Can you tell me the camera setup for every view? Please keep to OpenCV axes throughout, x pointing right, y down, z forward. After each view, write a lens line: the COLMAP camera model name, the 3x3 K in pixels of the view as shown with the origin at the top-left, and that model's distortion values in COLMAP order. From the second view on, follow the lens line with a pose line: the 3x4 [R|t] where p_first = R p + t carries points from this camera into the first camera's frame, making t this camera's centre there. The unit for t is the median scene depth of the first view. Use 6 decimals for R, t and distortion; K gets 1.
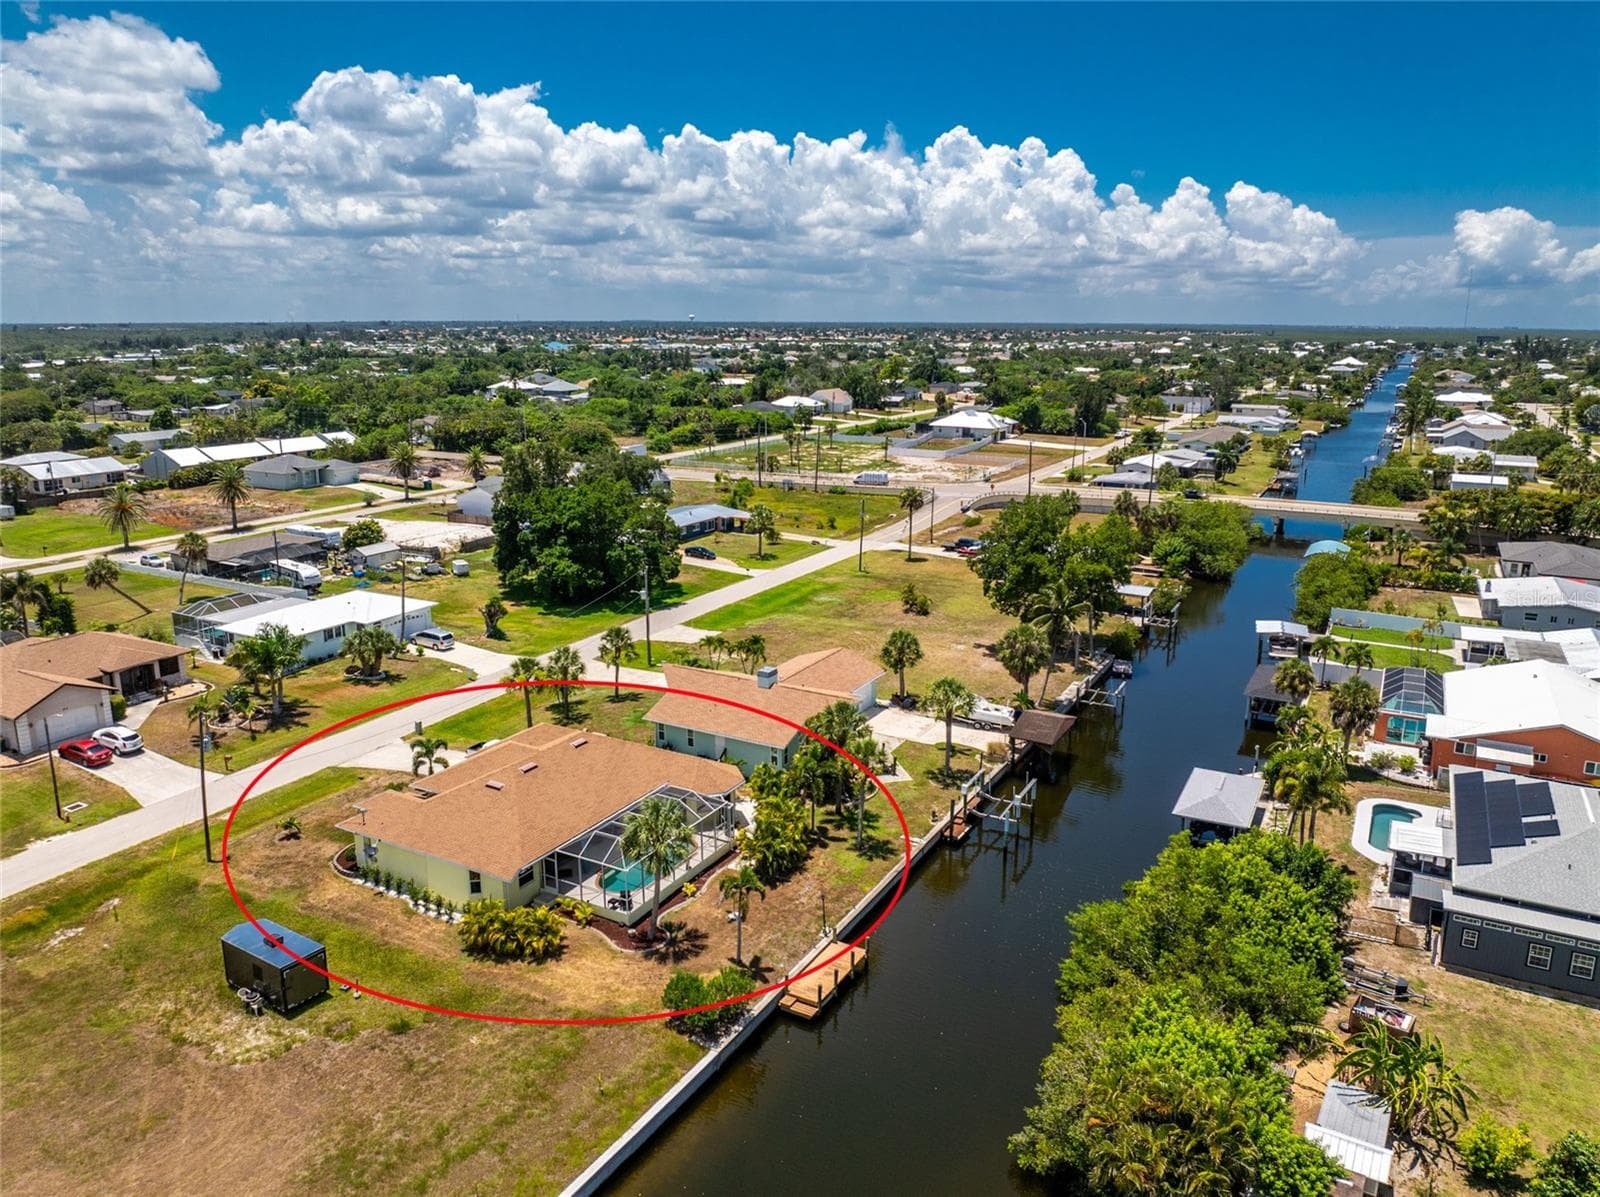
lens RADIAL K [[1119.7, 0, 800.0], [0, 1119.7, 598.5], [0, 0, 1]] dist [-0.040224, 0.003554]
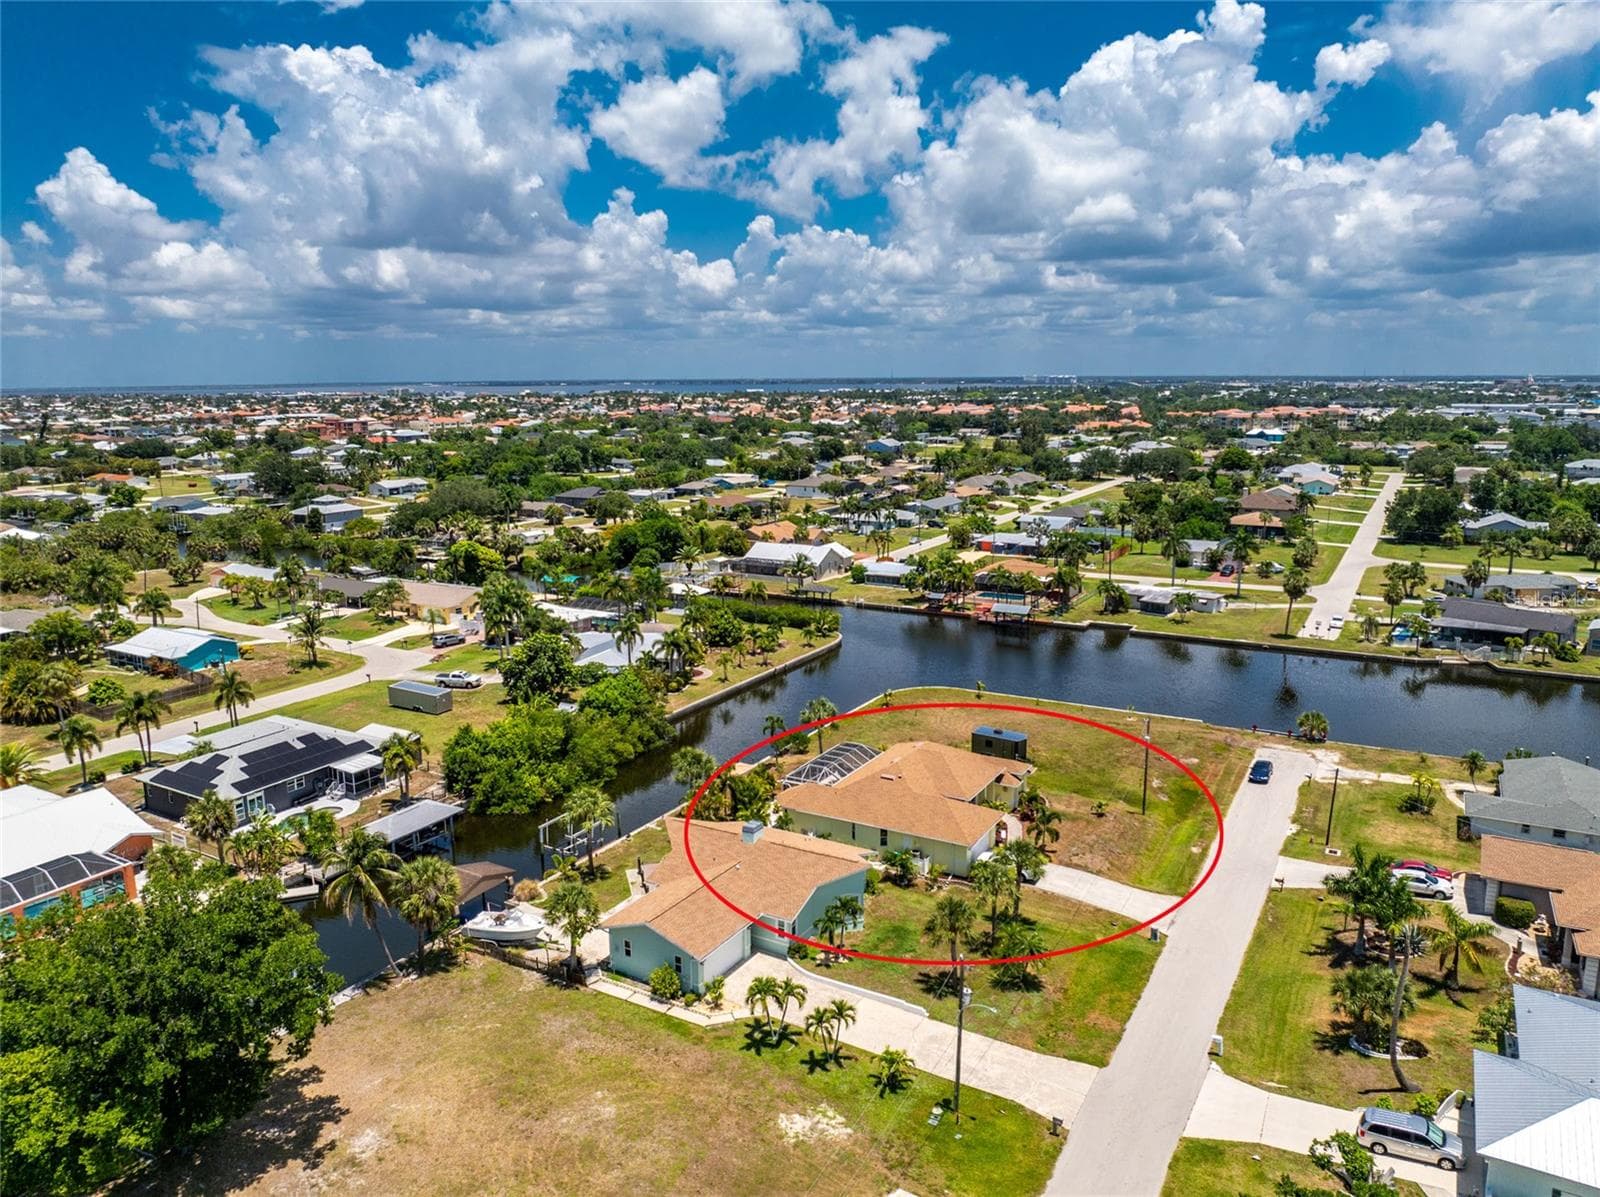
lens RADIAL K [[1119.7, 0, 800.0], [0, 1119.7, 598.5], [0, 0, 1]] dist [-0.040224, 0.003554]
pose [[-0.999863, -0.001389, 0.016486, -0.086667], [0.005756, 0.905003, 0.425366, -0.539926], [-0.015511, 0.425403, -0.904871, 1.844460]]
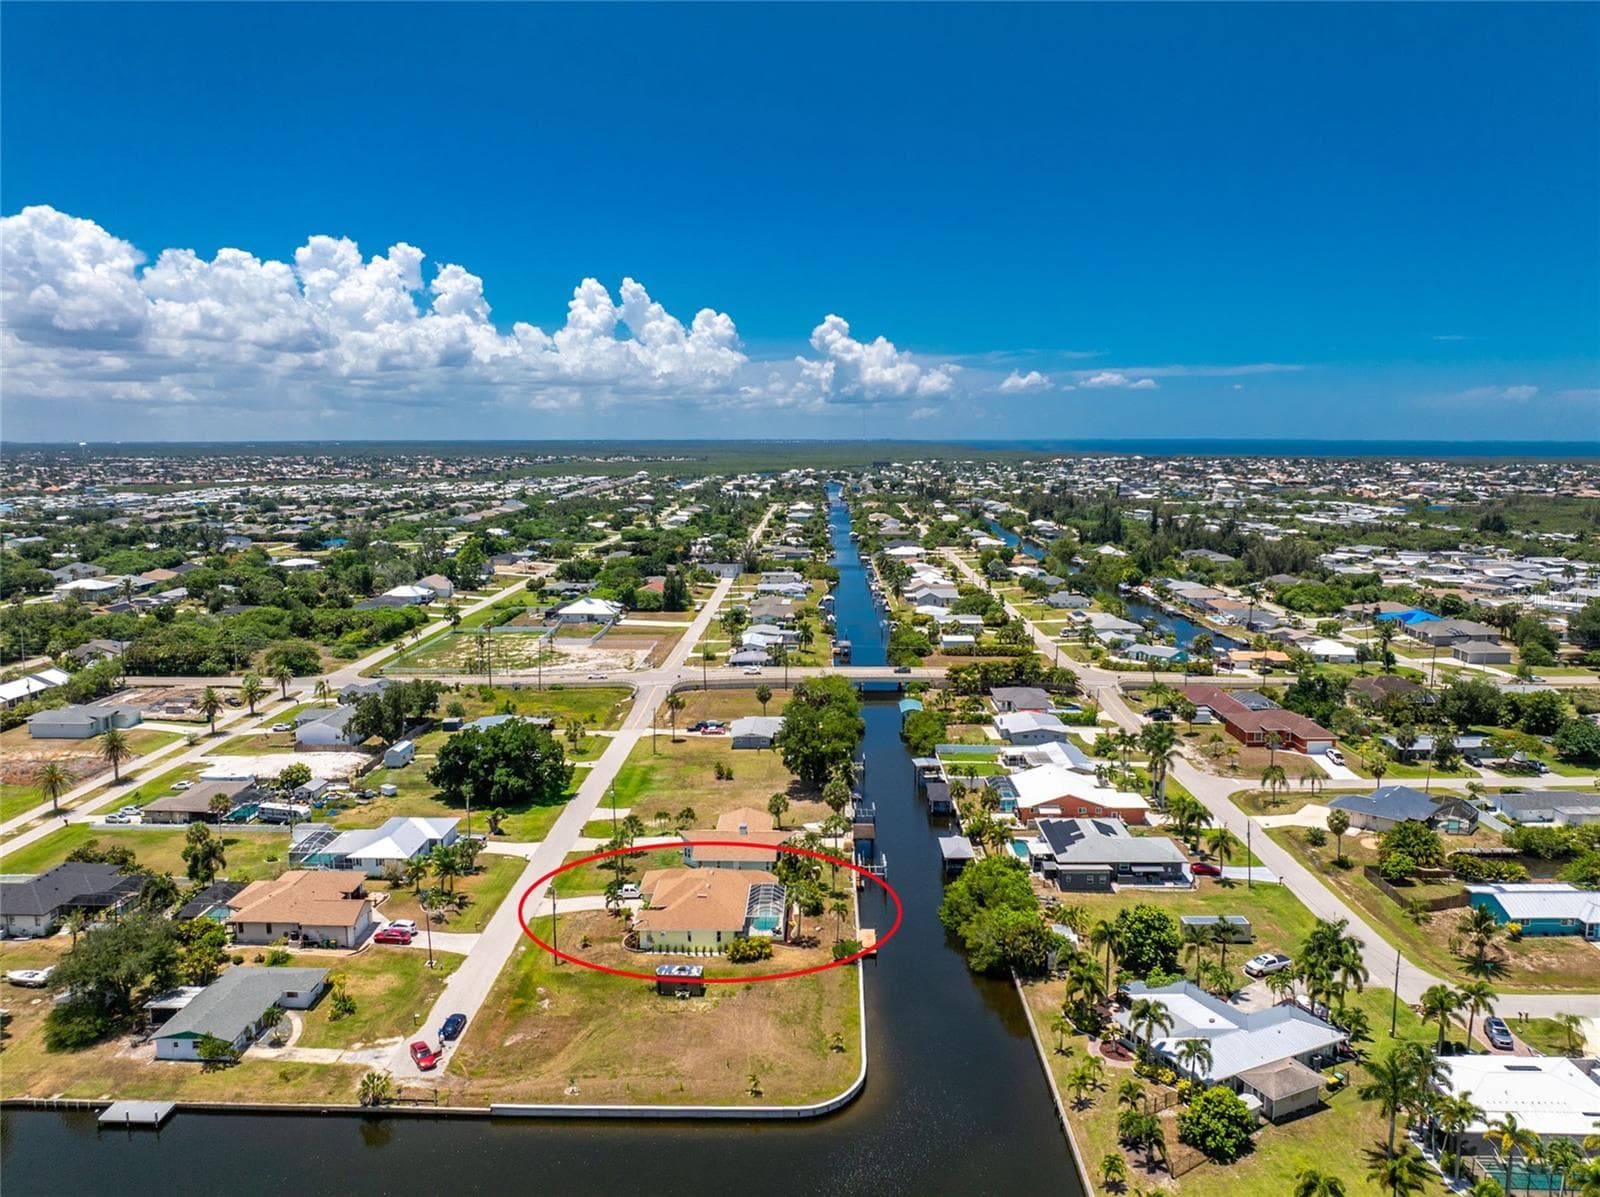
lens RADIAL K [[1136.4, 0, 800.0], [0, 1136.4, 598.5], [0, 0, 1]] dist [-0.039032, -0.001519]
pose [[0.883424, -0.068107, 0.463598, -0.869492], [0.115289, 0.990559, -0.074169, -0.178407], [-0.454170, 0.118970, 0.882936, -0.894921]]
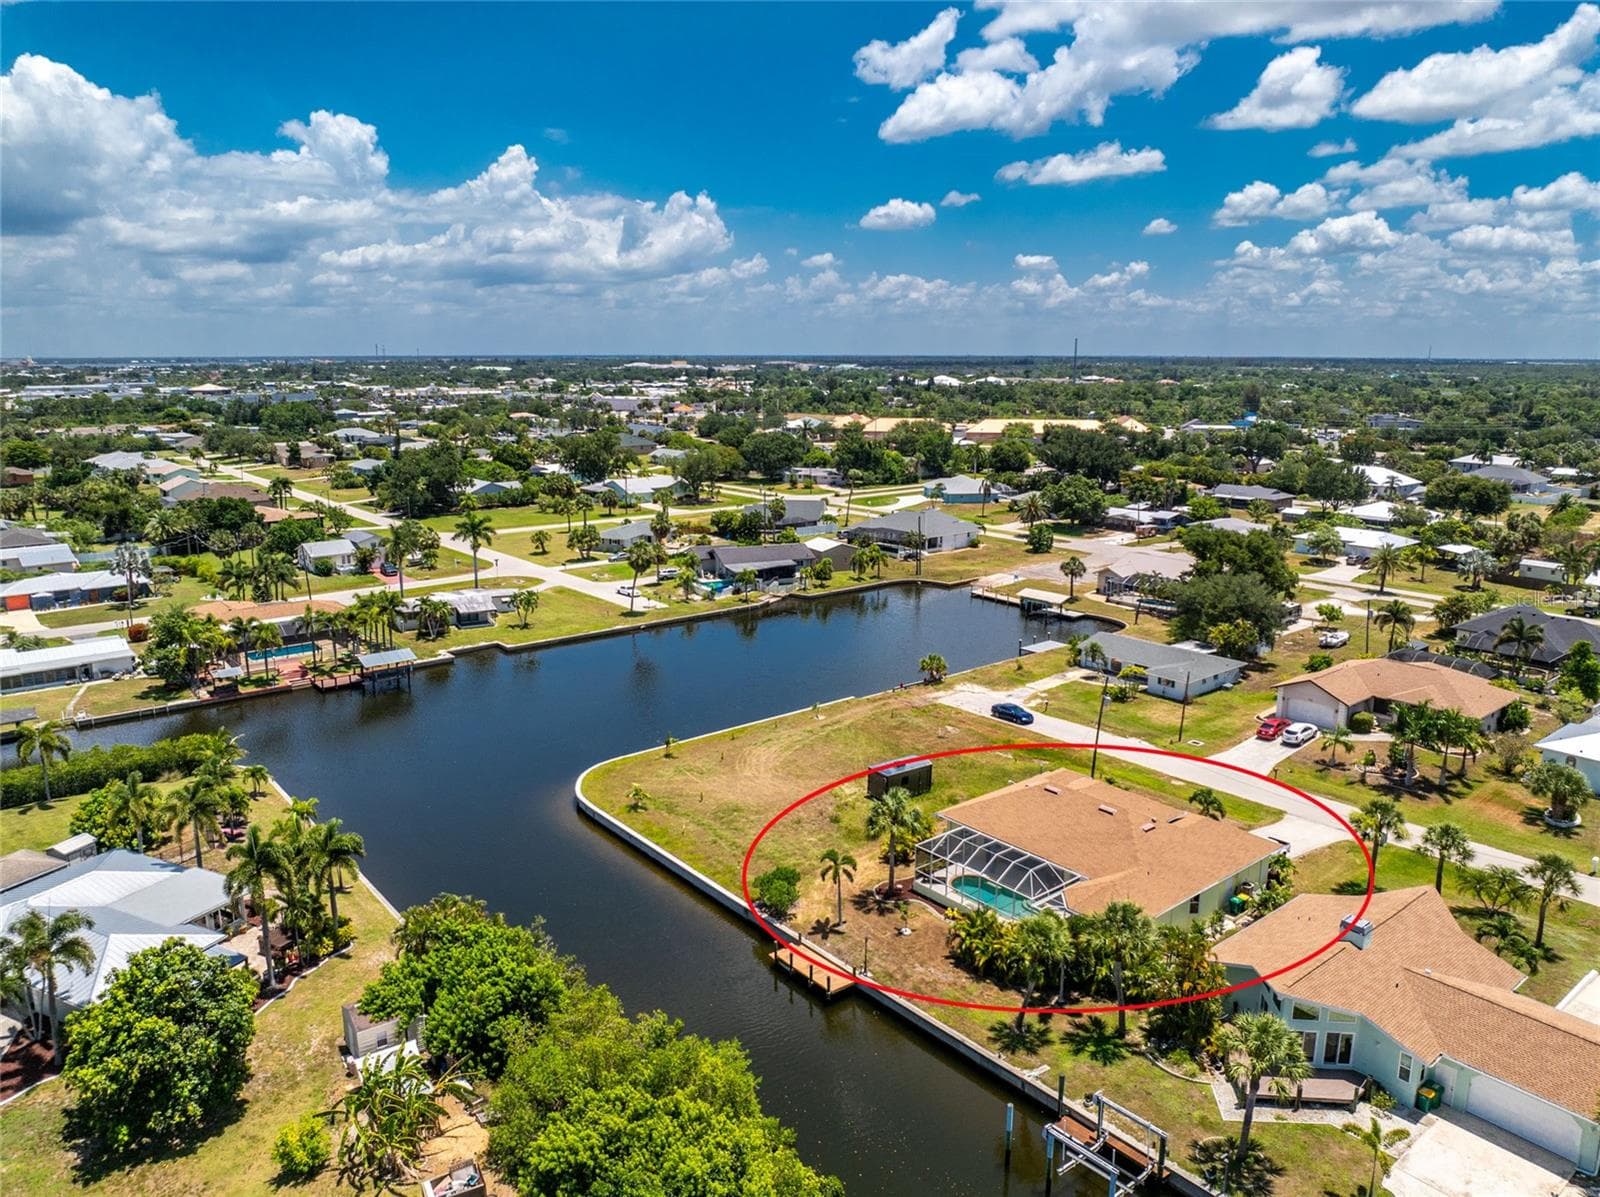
lens RADIAL K [[1119.7, 0, 800.0], [0, 1119.7, 598.5], [0, 0, 1]] dist [-0.040224, 0.003554]
pose [[-0.374525, 0.190097, -0.907521, 0.711571], [-0.226143, 0.930474, 0.288232, -0.251608], [0.899217, 0.313180, -0.305497, 0.854614]]
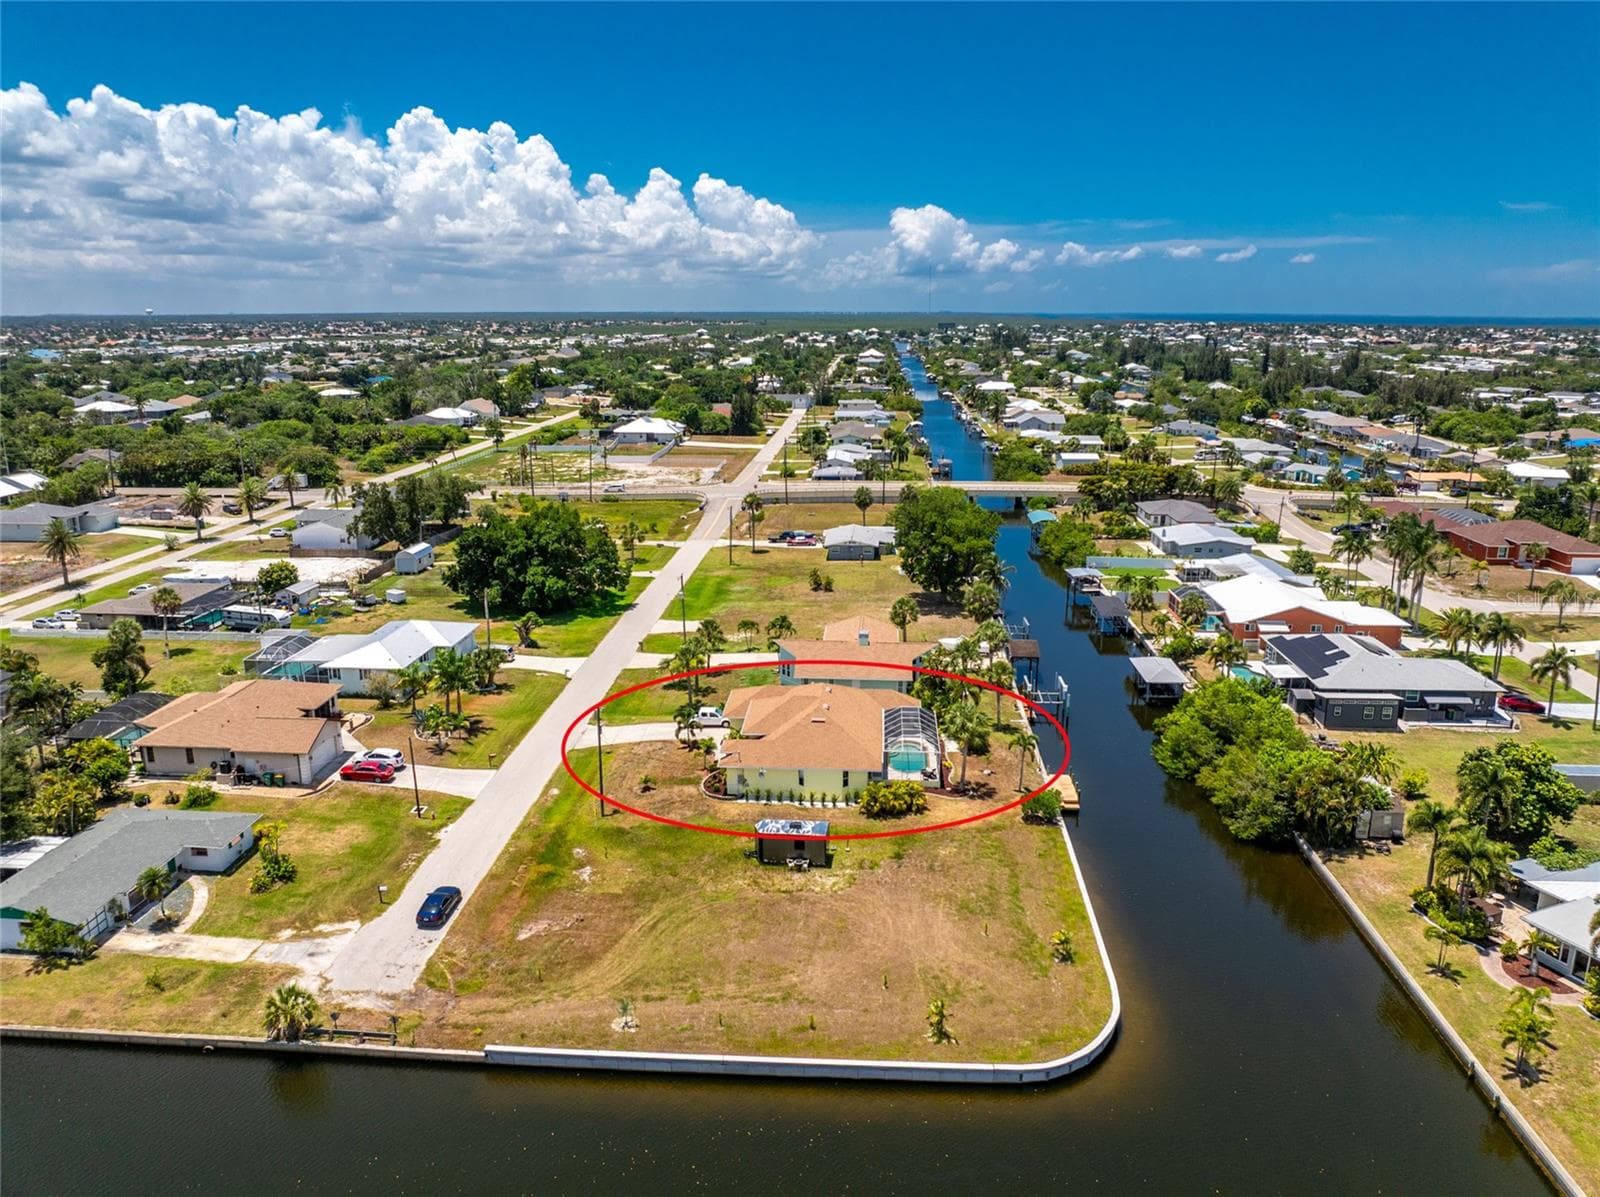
lens RADIAL K [[1119.7, 0, 800.0], [0, 1119.7, 598.5], [0, 0, 1]] dist [-0.040224, 0.003554]
pose [[0.905832, -0.107424, 0.409791, -0.701373], [0.103540, 0.994119, 0.031730, -0.033828], [-0.410790, 0.013687, 0.911627, -0.273252]]
